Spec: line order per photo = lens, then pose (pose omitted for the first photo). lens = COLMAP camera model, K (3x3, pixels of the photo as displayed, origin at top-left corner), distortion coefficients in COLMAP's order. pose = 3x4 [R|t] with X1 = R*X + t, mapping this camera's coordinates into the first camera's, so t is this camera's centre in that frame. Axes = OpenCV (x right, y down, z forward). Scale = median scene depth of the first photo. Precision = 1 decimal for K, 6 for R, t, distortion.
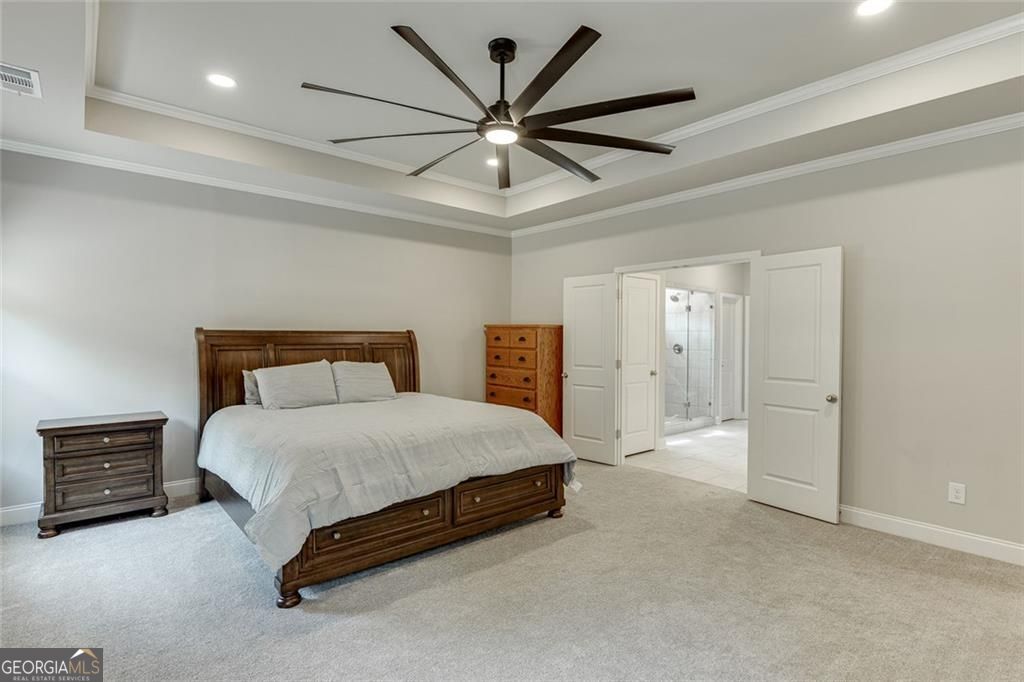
lens RADIAL K [[514.0, 0, 516.2], [0, 514.0, 345.3], [0, 0, 1]] dist [-0.019597, 0.000298]
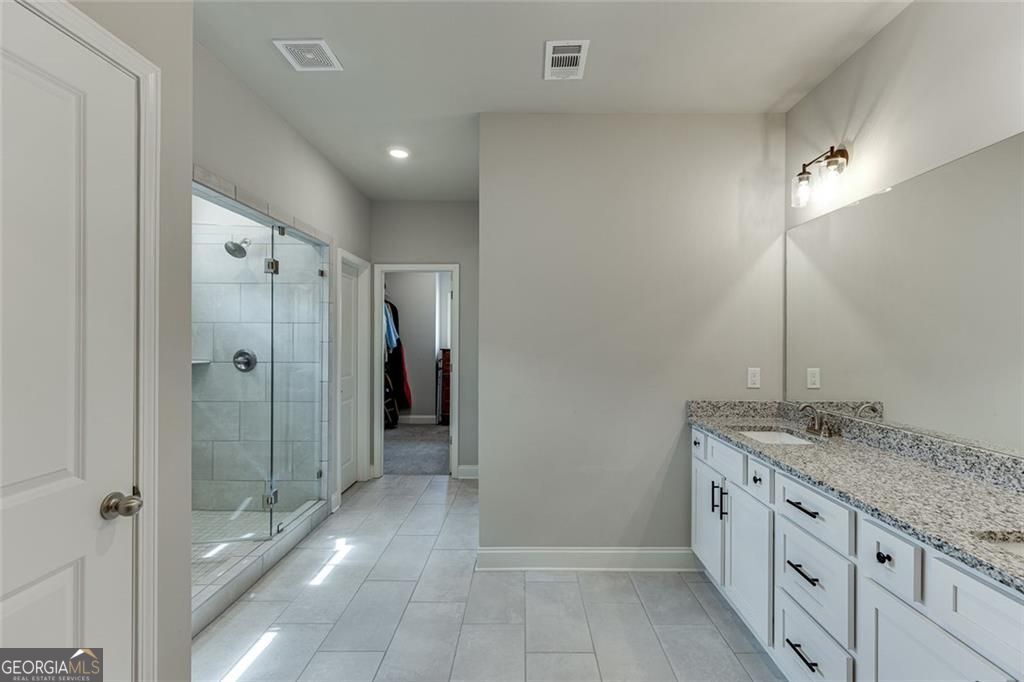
lens RADIAL K [[459.1, 0, 515.4], [0, 459.1, 339.9], [0, 0, 1]] dist [0.011163, -0.002754]
pose [[0.666094, -0.002805, 0.745862, 0.186082], [0.011447, 0.999914, -0.006463, -0.007455], [-0.745780, 0.012842, 0.666069, 0.599959]]
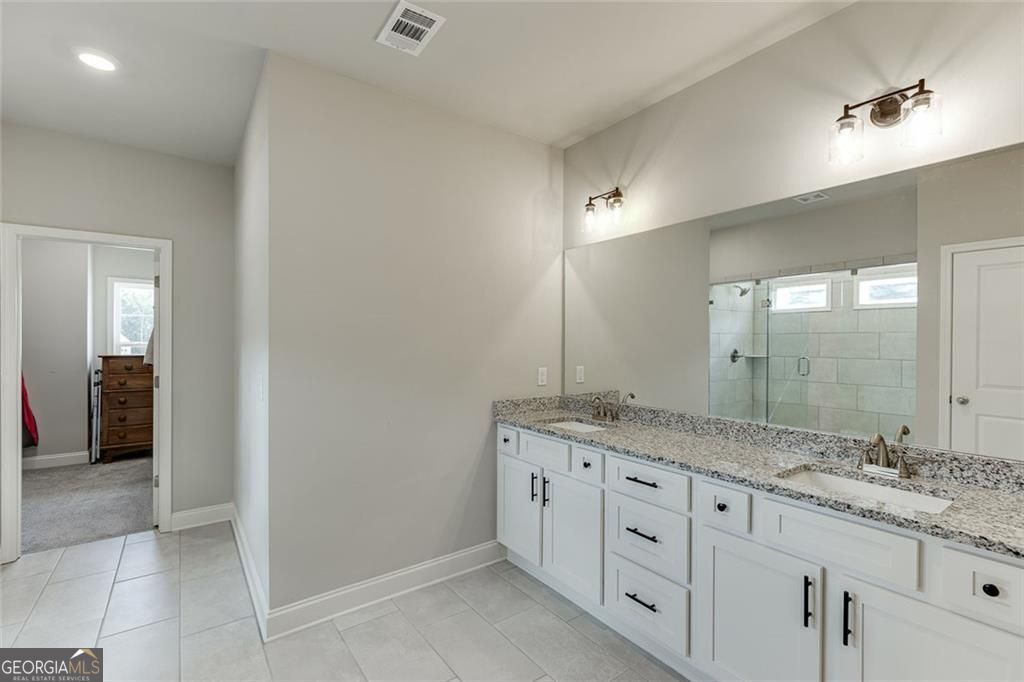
lens RADIAL K [[459.1, 0, 516.9], [0, 459.1, 345.1], [0, 0, 1]] dist [0.011163, -0.002754]
pose [[0.087175, -0.010349, 0.996139, 0.170383], [0.014221, 0.999857, 0.009143, -0.009857], [-0.996092, 0.013369, 0.087310, 0.686851]]
